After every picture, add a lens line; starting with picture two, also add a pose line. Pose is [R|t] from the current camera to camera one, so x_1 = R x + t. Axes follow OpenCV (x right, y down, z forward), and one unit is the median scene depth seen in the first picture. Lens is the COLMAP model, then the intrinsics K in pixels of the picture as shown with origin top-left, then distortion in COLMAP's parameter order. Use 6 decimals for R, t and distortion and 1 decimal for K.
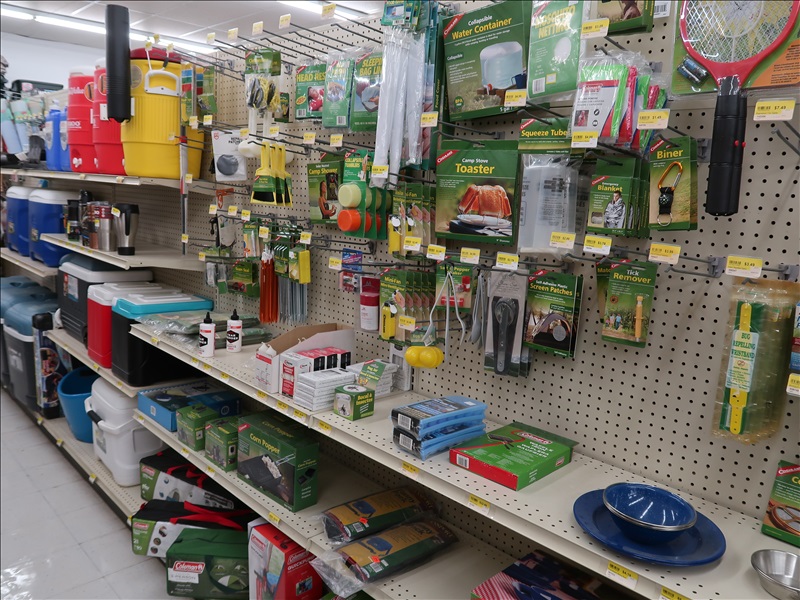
lens RADIAL K [[610.6, 0, 396.1], [0, 610.6, 303.3], [0, 0, 1]] dist [-0.013312, -0.002071]
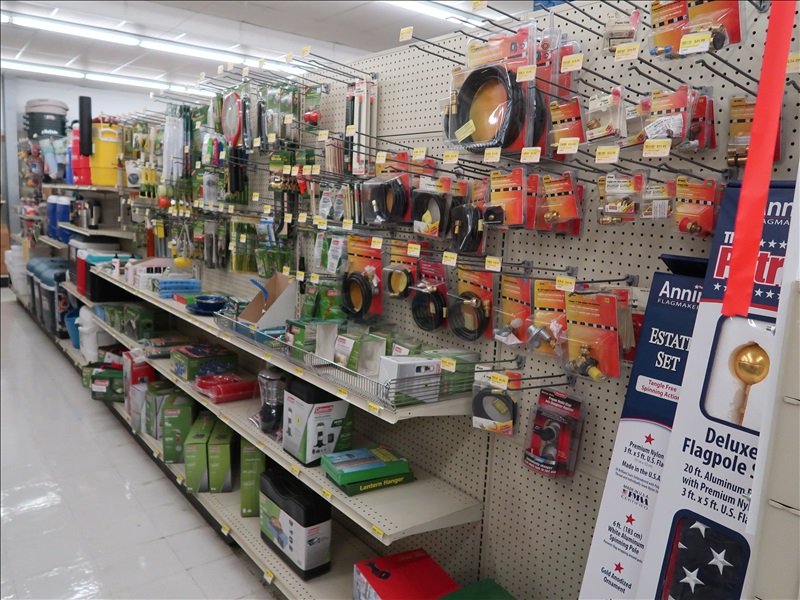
lens RADIAL K [[610.6, 0, 403.7], [0, 610.6, 295.8], [0, 0, 1]] dist [-0.013312, -0.002071]
pose [[0.995079, 0.010067, -0.098573, 0.609561], [-0.014092, 0.999092, -0.040218, 0.164516], [0.098078, 0.041409, 0.994317, -0.642266]]
